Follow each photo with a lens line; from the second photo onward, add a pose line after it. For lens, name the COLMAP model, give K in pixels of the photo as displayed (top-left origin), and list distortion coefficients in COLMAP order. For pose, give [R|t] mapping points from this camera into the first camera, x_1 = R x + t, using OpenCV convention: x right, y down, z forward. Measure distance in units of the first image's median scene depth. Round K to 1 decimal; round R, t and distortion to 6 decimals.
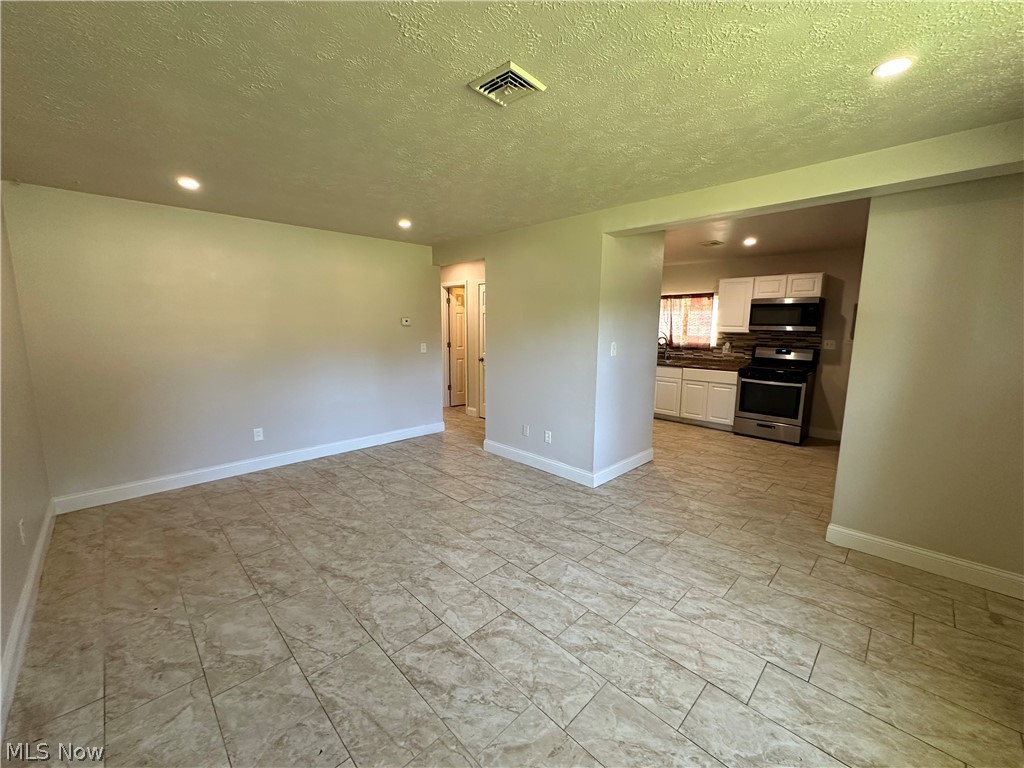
lens RADIAL K [[405.0, 0, 513.5], [0, 405.0, 384.5], [0, 0, 1]] dist [-0.000908, -0.000411]
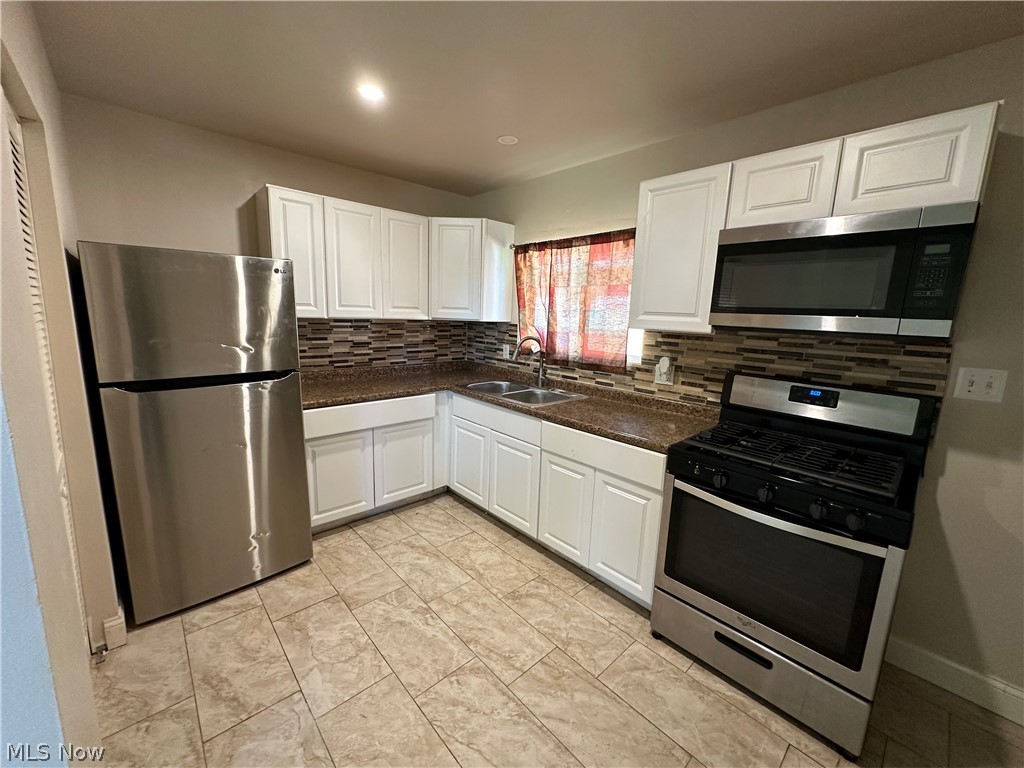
lens RADIAL K [[405.0, 0, 509.4], [0, 405.0, 381.2], [0, 0, 1]] dist [-0.000908, -0.000411]
pose [[0.998350, 0.039344, -0.041832, 0.363621], [-0.038717, 0.999127, 0.015710, -0.073983], [0.042414, -0.014065, 0.999001, 0.554826]]
